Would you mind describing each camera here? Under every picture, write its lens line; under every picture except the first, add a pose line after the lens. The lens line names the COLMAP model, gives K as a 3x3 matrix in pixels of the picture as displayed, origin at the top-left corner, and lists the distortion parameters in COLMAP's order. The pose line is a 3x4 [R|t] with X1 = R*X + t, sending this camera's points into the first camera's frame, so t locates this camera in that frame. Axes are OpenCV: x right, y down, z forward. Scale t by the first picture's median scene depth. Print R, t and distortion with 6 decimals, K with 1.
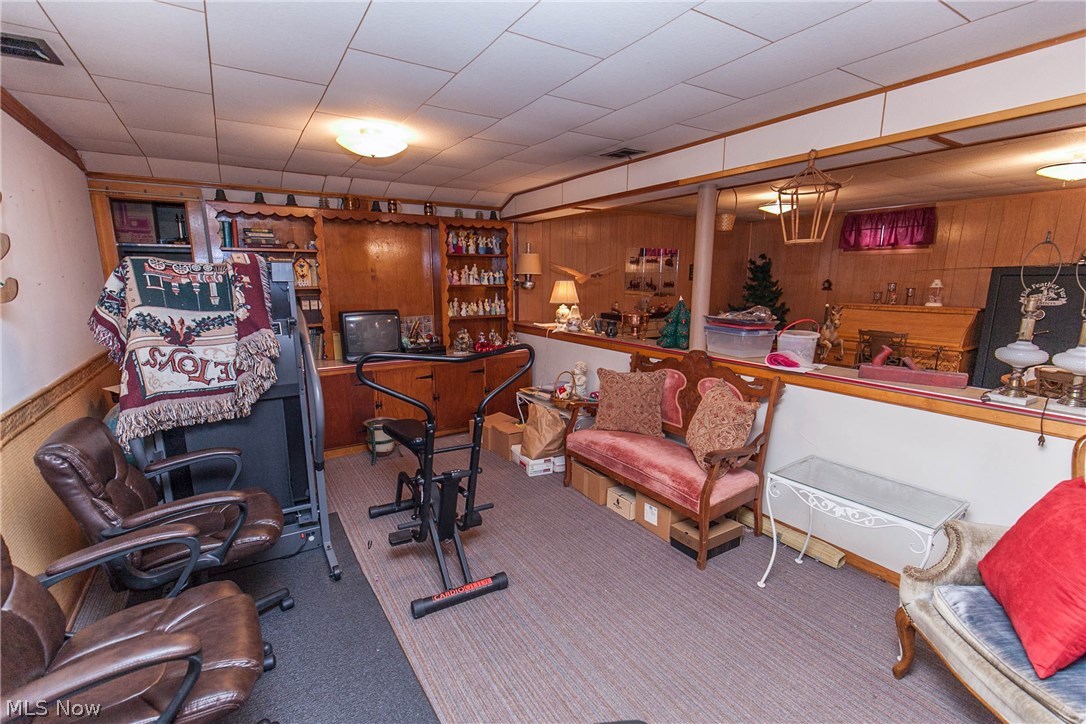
lens RADIAL K [[494.1, 0, 539.8], [0, 494.1, 368.6], [0, 0, 1]] dist [0.004407, 0.000123]
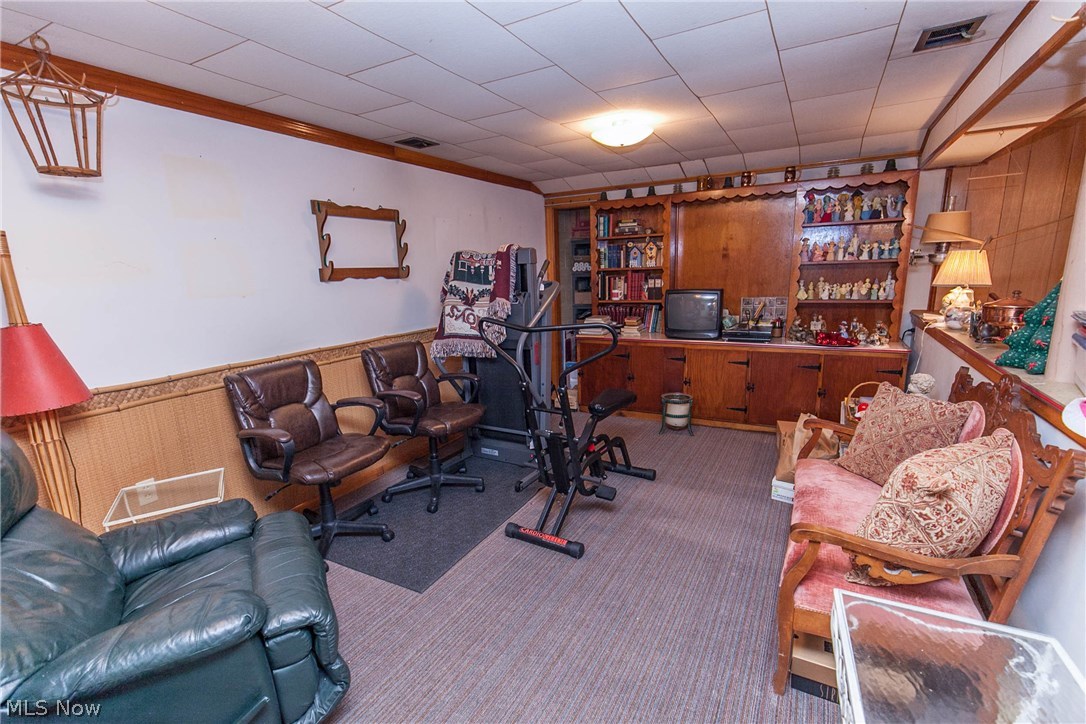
lens RADIAL K [[494.1, 0, 535.9], [0, 494.1, 365.5], [0, 0, 1]] dist [0.004407, 0.000123]
pose [[0.469344, 0.156523, -0.869032, 0.732698], [-0.128864, 0.985769, 0.107953, -0.053437], [0.873562, 0.061320, 0.482835, 0.405609]]
